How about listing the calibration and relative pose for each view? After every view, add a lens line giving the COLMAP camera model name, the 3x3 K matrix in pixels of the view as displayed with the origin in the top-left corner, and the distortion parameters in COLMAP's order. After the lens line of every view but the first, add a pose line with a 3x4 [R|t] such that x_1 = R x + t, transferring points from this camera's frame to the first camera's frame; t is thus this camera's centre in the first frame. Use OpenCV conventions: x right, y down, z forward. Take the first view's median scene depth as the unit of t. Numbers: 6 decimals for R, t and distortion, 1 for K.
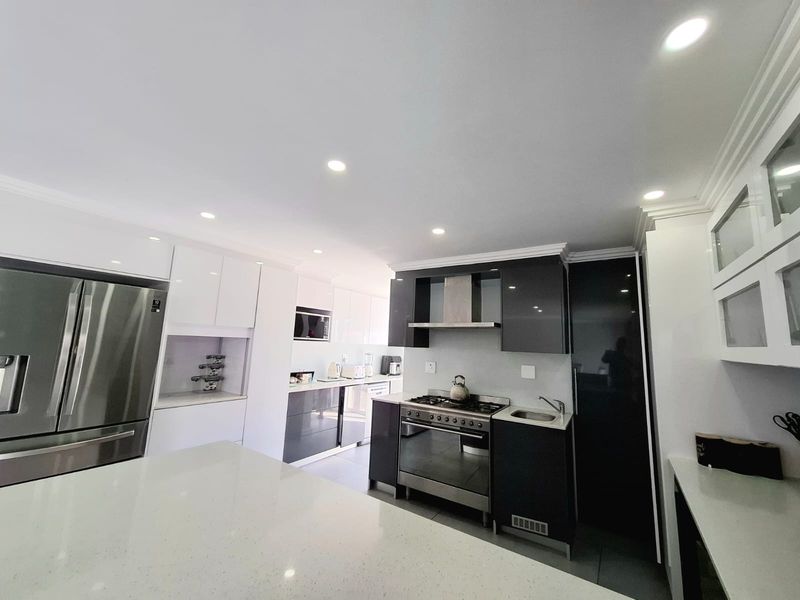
lens RADIAL K [[312.2, 0, 408.5], [0, 312.2, 296.6], [0, 0, 1]] dist [-0.000590, 0.000005]
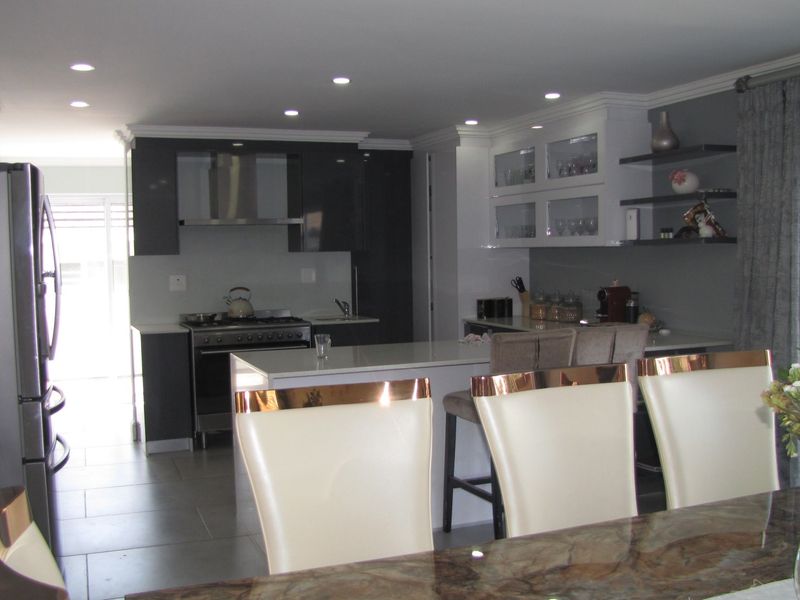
lens RADIAL K [[802.0, 0, 400.0], [0, 802.0, 300.0], [0, 0, 1]] dist [-0.146405, -0.005392]
pose [[0.574171, -0.092631, 0.813479, -0.999427], [-0.083922, 0.981687, 0.171019, -0.068746], [-0.814423, -0.166462, 0.555882, -0.332236]]
